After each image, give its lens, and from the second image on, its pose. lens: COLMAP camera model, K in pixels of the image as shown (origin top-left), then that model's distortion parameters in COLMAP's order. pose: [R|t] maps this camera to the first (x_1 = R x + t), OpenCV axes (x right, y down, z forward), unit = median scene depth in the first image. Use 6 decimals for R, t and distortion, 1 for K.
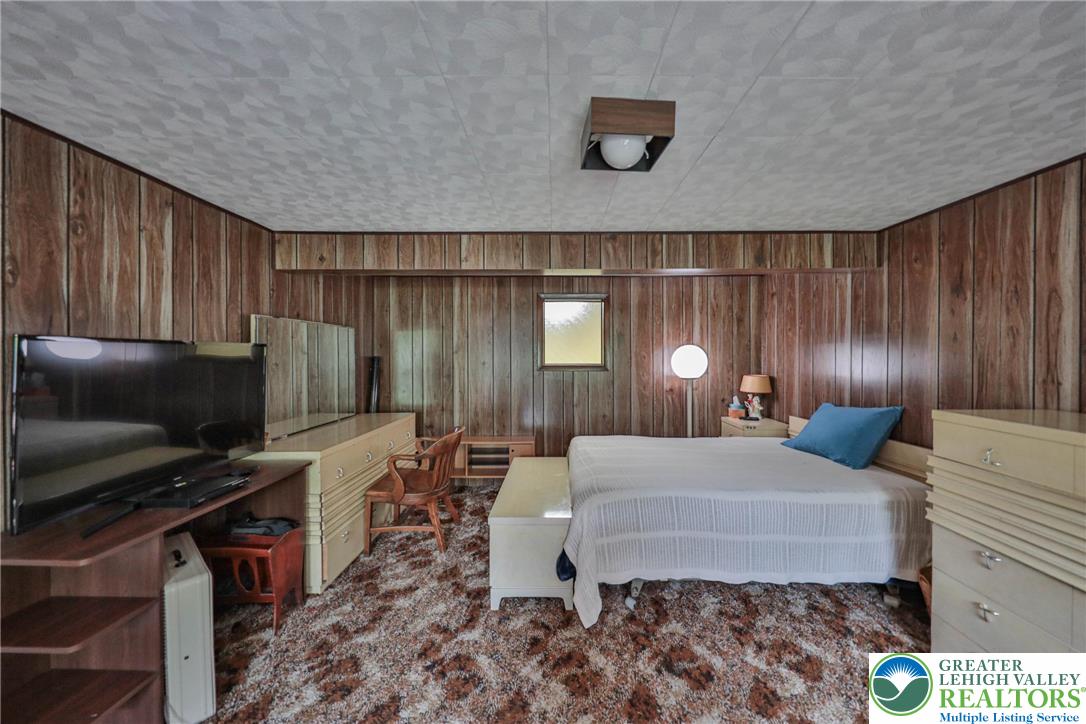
lens RADIAL K [[384.1, 0, 546.0], [0, 384.1, 354.1], [0, 0, 1]] dist [0.000479, -0.000260]
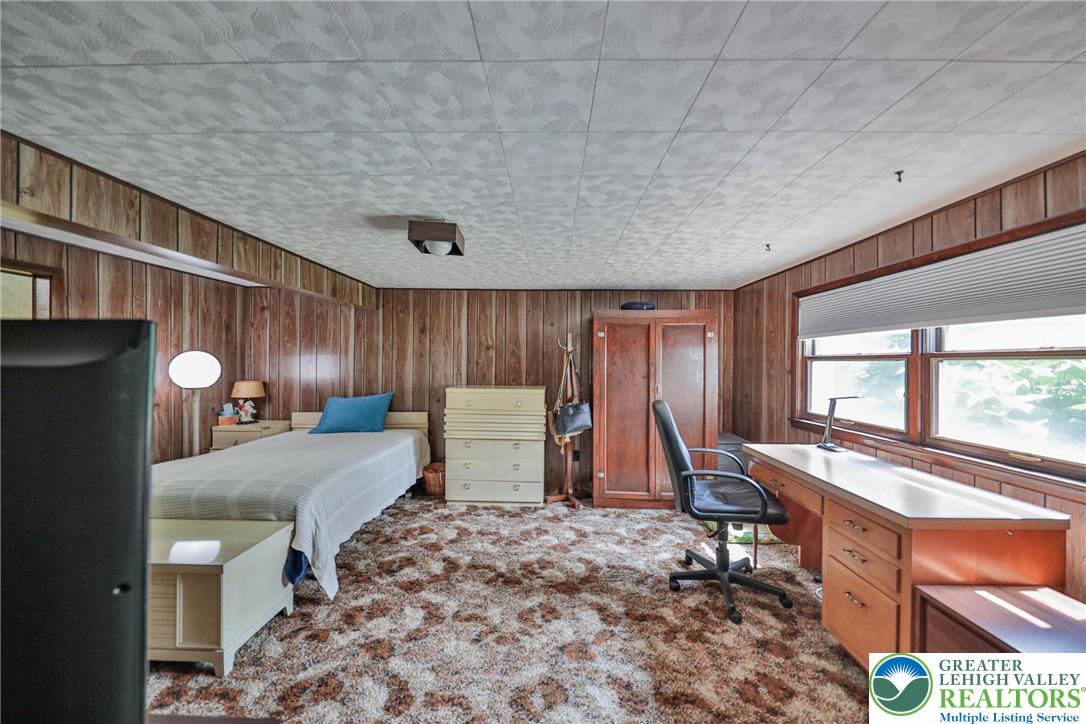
lens RADIAL K [[384.1, 0, 546.0], [0, 384.1, 354.1], [0, 0, 1]] dist [0.000479, -0.000260]
pose [[0.010744, 0.022331, 0.999693, -0.751970], [-0.009060, 0.999712, -0.022234, -0.005301], [-0.999901, -0.008819, 0.010944, 0.245638]]
